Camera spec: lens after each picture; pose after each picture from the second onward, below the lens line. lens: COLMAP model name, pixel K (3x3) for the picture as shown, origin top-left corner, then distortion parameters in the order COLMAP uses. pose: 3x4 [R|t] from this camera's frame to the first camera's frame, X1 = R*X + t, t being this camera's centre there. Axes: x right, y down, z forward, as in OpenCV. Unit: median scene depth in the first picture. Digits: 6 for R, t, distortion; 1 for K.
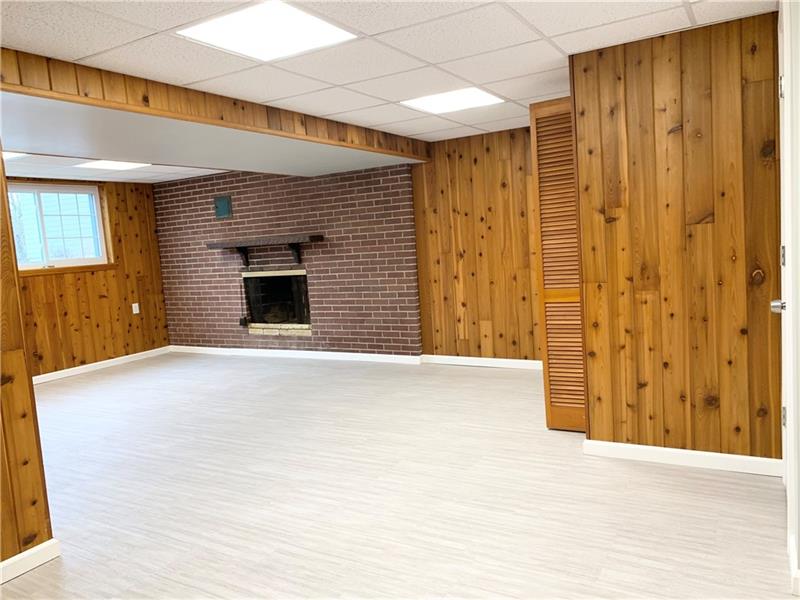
lens RADIAL K [[612.7, 0, 404.6], [0, 612.7, 303.7], [0, 0, 1]] dist [0.057482, -0.061935]
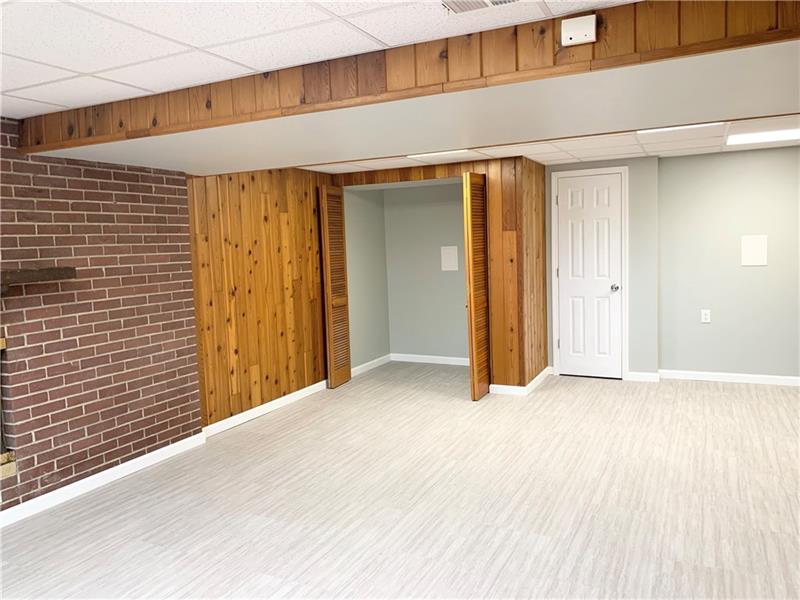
lens RADIAL K [[612.7, 0, 405.0], [0, 612.7, 294.3], [0, 0, 1]] dist [0.057482, -0.061935]
pose [[-0.077039, -0.013289, 0.996940, -0.750134], [0.144980, 0.989134, 0.024388, -0.062524], [-0.986431, 0.146415, -0.074275, 0.807444]]
